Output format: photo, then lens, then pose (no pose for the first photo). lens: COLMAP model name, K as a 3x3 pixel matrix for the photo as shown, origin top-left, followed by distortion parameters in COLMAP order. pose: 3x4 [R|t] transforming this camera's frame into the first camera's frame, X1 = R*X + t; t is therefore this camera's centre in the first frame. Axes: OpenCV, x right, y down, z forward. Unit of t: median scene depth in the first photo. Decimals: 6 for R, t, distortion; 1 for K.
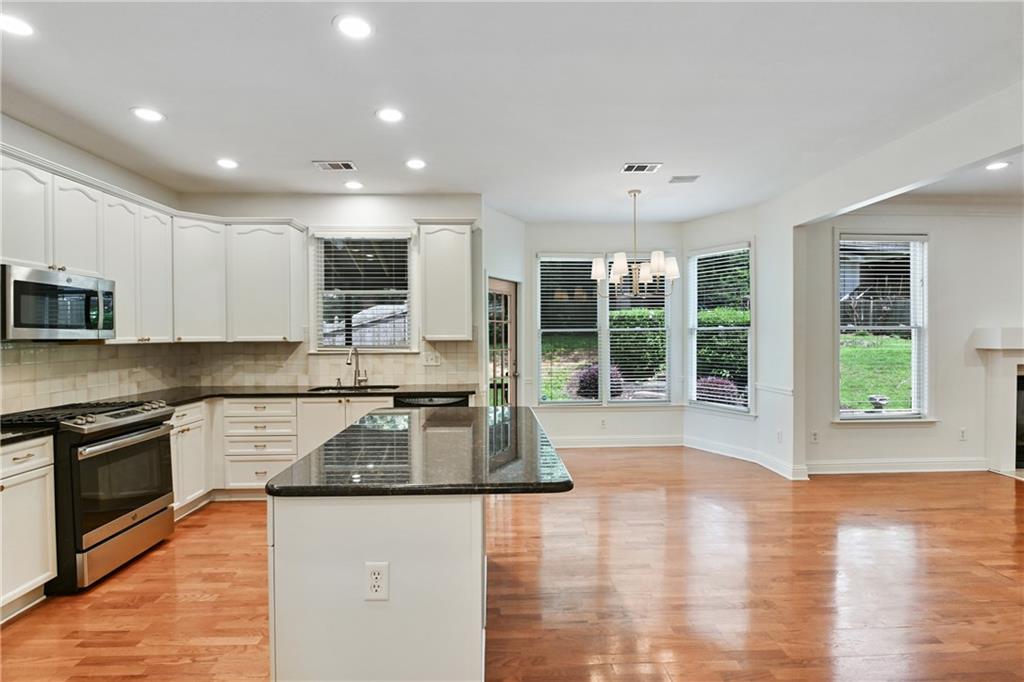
lens RADIAL K [[489.4, 0, 506.8], [0, 489.4, 339.9], [0, 0, 1]] dist [-0.007509, -0.000900]
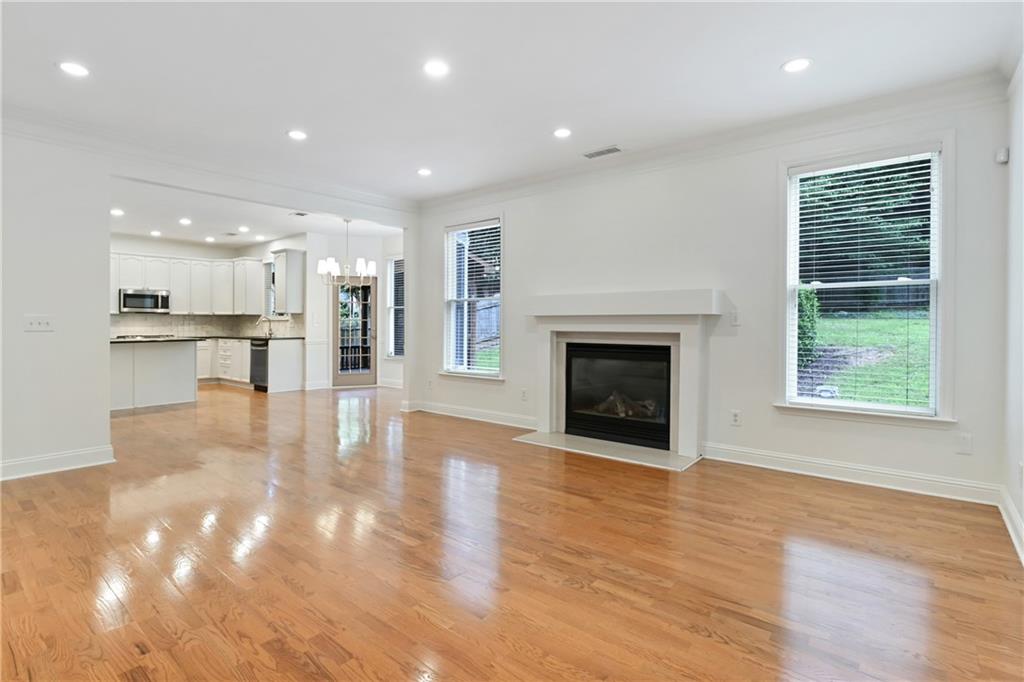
lens RADIAL K [[507.1, 0, 507.7], [0, 507.1, 326.6], [0, 0, 1]] dist [-0.039528, 0.010077]
pose [[0.744257, 0.007347, -0.667853, 1.758957], [-0.008460, 0.999963, 0.001574, 0.040882], [0.667840, 0.004479, 0.744292, 0.124235]]
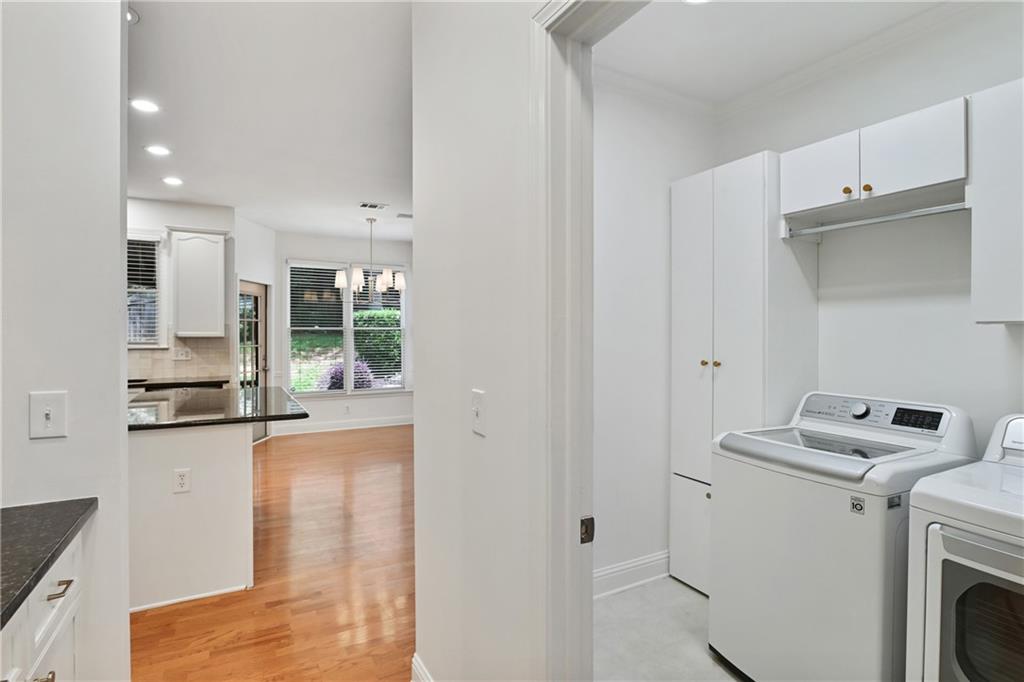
lens RADIAL K [[507.1, 0, 508.5], [0, 507.1, 333.4], [0, 0, 1]] dist [-0.039528, 0.010077]
pose [[0.887737, 0.006295, 0.460308, -0.020894], [-0.001042, 0.999931, -0.011666, 0.005322], [-0.460350, 0.009877, 0.887683, -0.315398]]
